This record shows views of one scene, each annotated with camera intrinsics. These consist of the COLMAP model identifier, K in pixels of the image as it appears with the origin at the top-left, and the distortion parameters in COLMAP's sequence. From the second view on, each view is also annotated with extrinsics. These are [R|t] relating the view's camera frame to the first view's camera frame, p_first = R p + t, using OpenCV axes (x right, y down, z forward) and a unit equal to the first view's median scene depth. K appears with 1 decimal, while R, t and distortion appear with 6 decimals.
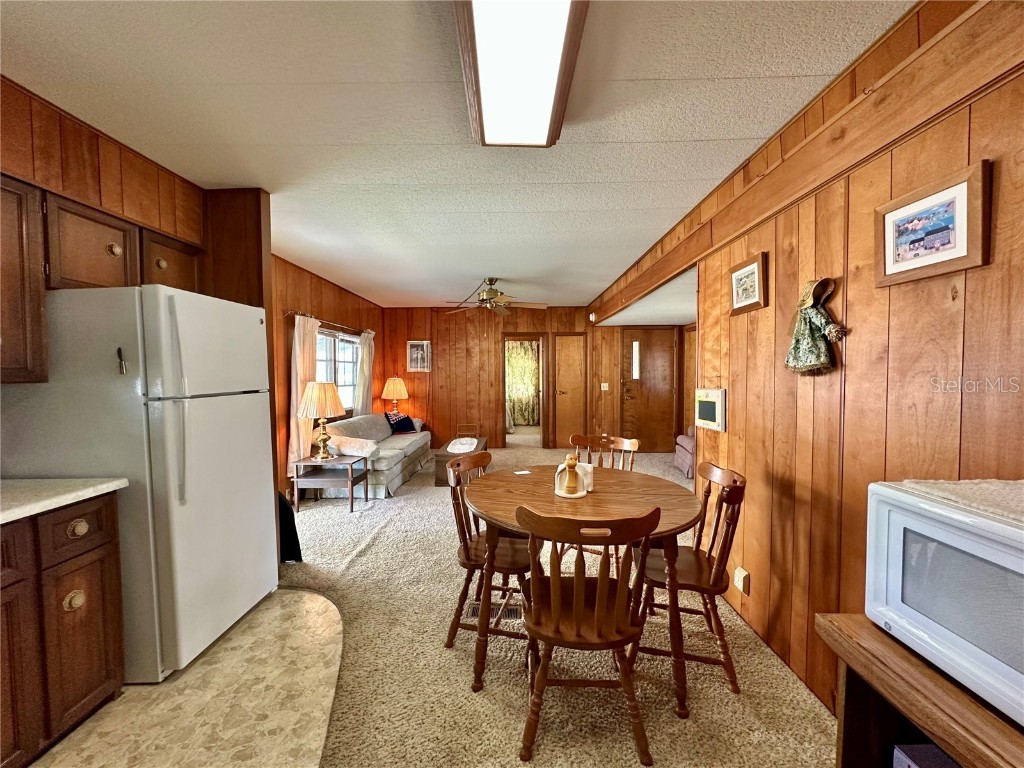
lens RADIAL K [[411.9, 0, 514.0], [0, 411.9, 383.5], [0, 0, 1]] dist [-0.001249, 0.000804]
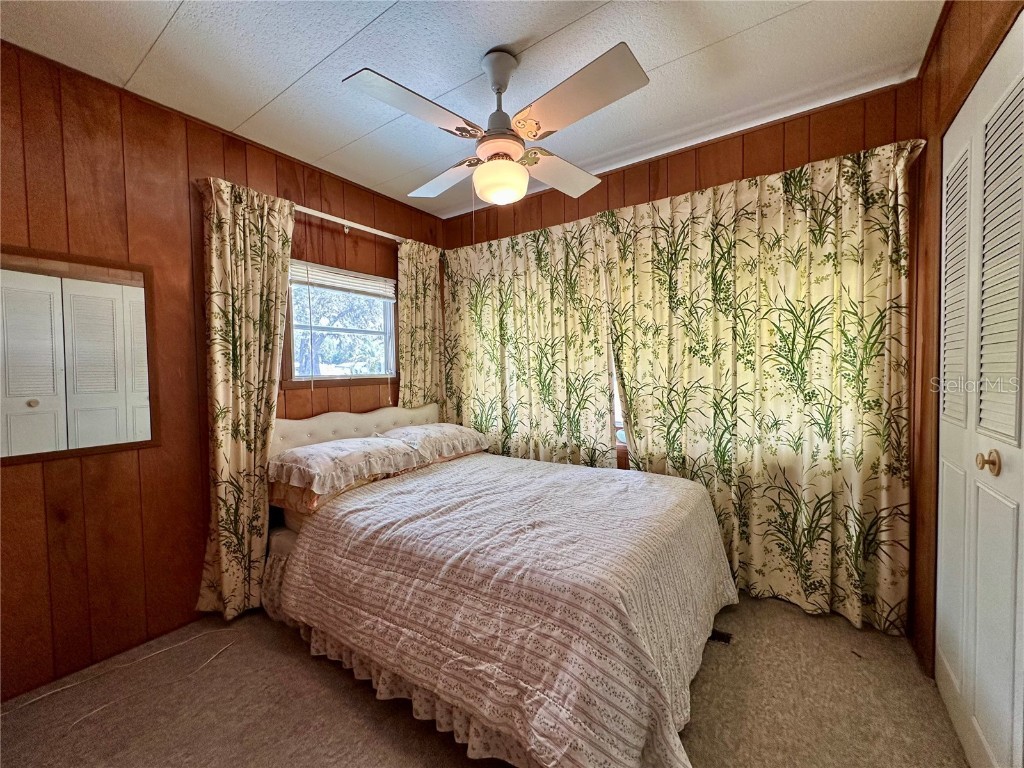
lens RADIAL K [[411.9, 0, 509.1], [0, 411.9, 382.2], [0, 0, 1]] dist [-0.001249, 0.000804]
pose [[0.817714, 0.012108, -0.575497, 0.021603], [-0.009287, 0.999926, 0.007841, -0.005997], [0.575549, -0.001068, 0.817766, 0.777642]]
